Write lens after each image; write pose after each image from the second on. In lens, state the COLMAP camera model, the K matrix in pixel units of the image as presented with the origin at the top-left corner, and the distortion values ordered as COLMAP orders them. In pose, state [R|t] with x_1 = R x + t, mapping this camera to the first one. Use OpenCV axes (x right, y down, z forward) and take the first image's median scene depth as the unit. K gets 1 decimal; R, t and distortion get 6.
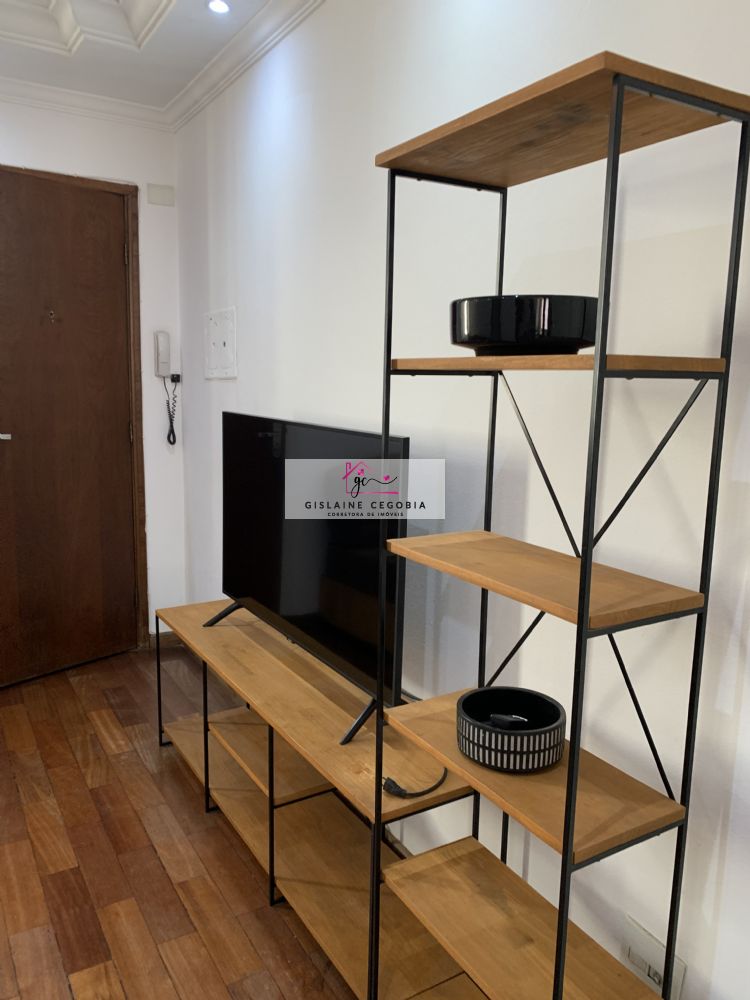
lens RADIAL K [[766.0, 0, 369.1], [0, 766.0, 503.4], [0, 0, 1]] dist [0.039812, -0.048091]
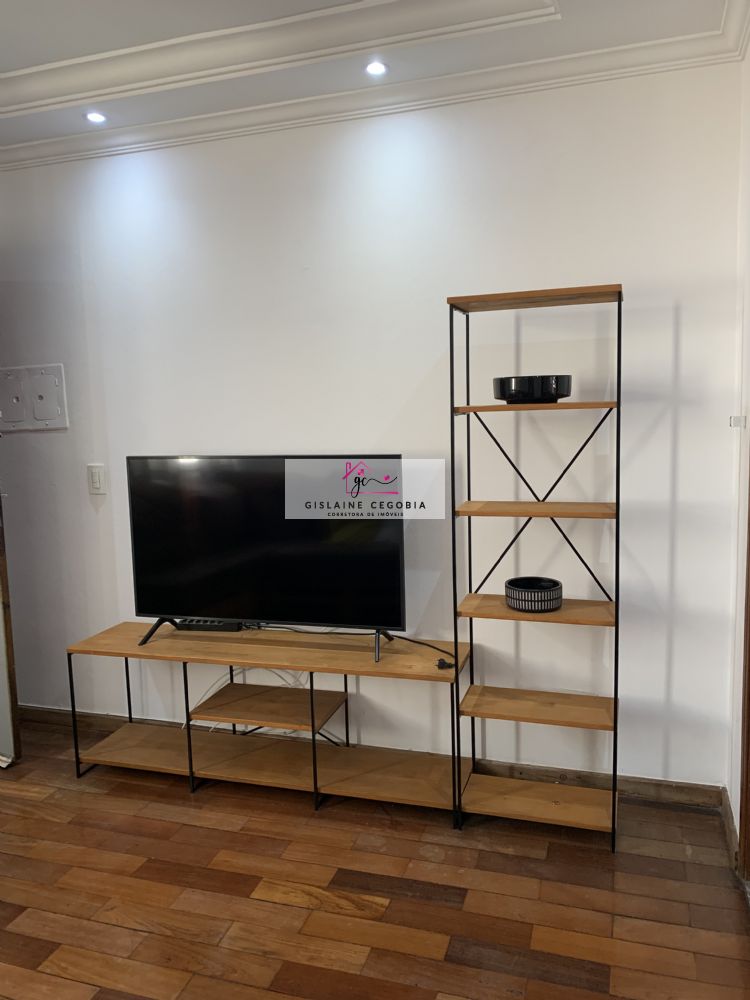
lens RADIAL K [[766.0, 0, 376.4], [0, 766.0, 491.6], [0, 0, 1]] dist [0.039812, -0.048091]
pose [[0.742635, -0.112813, 0.660126, -0.974482], [0.150187, 0.988658, -0.000001, -0.016285], [-0.652638, 0.099143, 0.751155, -0.151723]]
